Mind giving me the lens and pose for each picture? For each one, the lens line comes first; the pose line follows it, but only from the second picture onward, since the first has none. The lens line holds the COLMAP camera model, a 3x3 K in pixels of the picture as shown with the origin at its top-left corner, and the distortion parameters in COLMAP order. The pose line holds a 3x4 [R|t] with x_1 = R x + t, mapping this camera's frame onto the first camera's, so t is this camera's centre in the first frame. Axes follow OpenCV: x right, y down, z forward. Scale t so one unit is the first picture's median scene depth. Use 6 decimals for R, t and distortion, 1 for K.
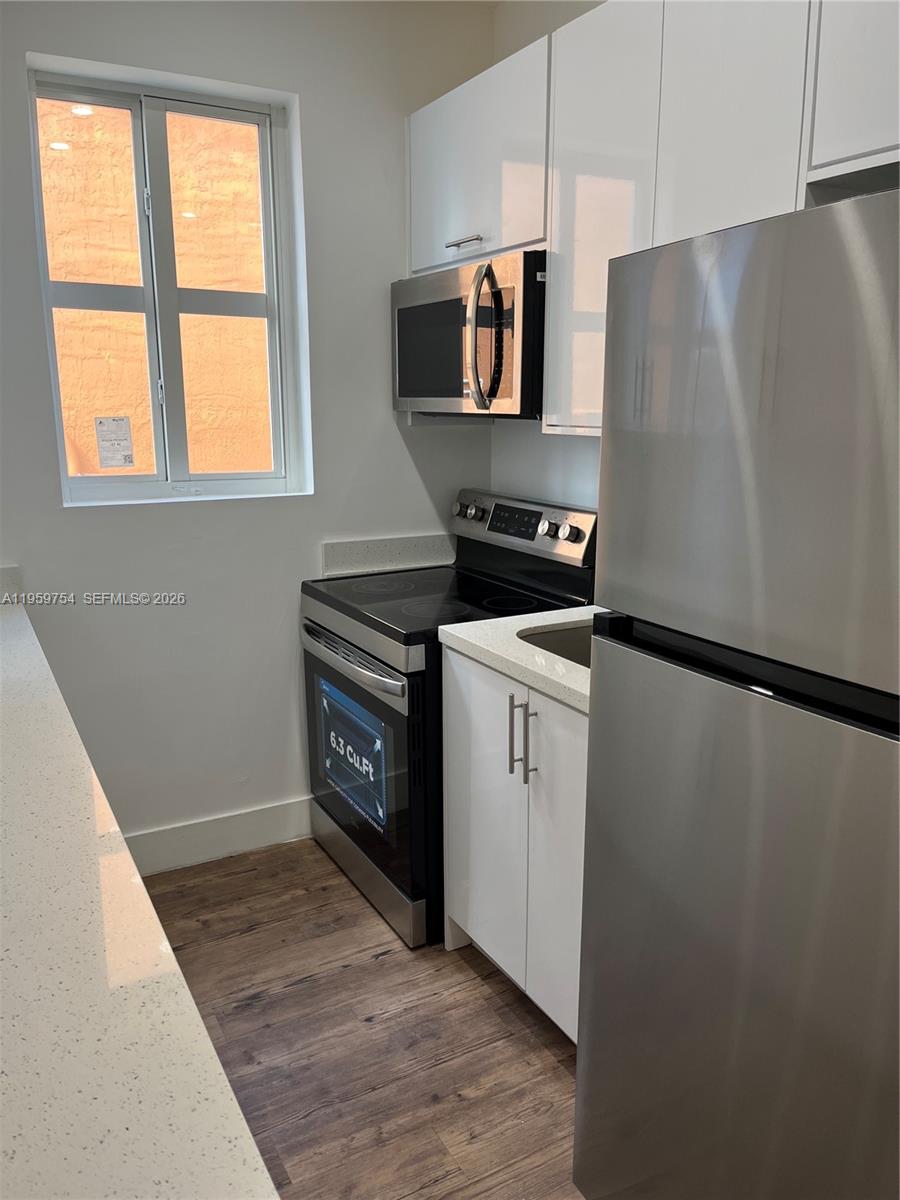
lens RADIAL K [[912.2, 0, 453.8], [0, 912.2, 604.4], [0, 0, 1]] dist [0.048689, -0.069103]
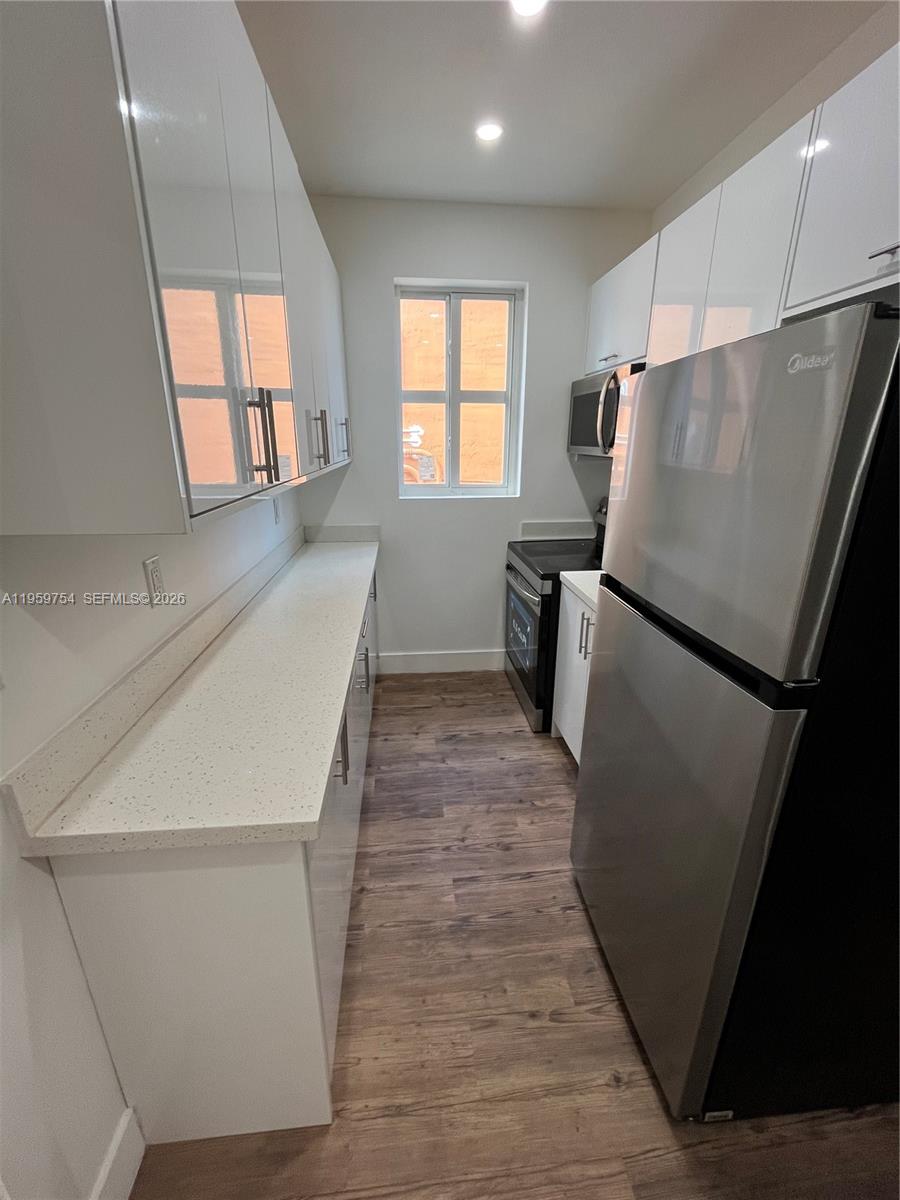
lens RADIAL K [[487.6, 0, 446.3], [0, 487.6, 599.3], [0, 0, 1]] dist [-0.007886, 0.001564]
pose [[0.916354, 0.124342, -0.380571, 0.144628], [-0.085898, 0.989474, 0.116458, -0.016053], [0.391046, -0.074027, 0.917389, -0.021253]]
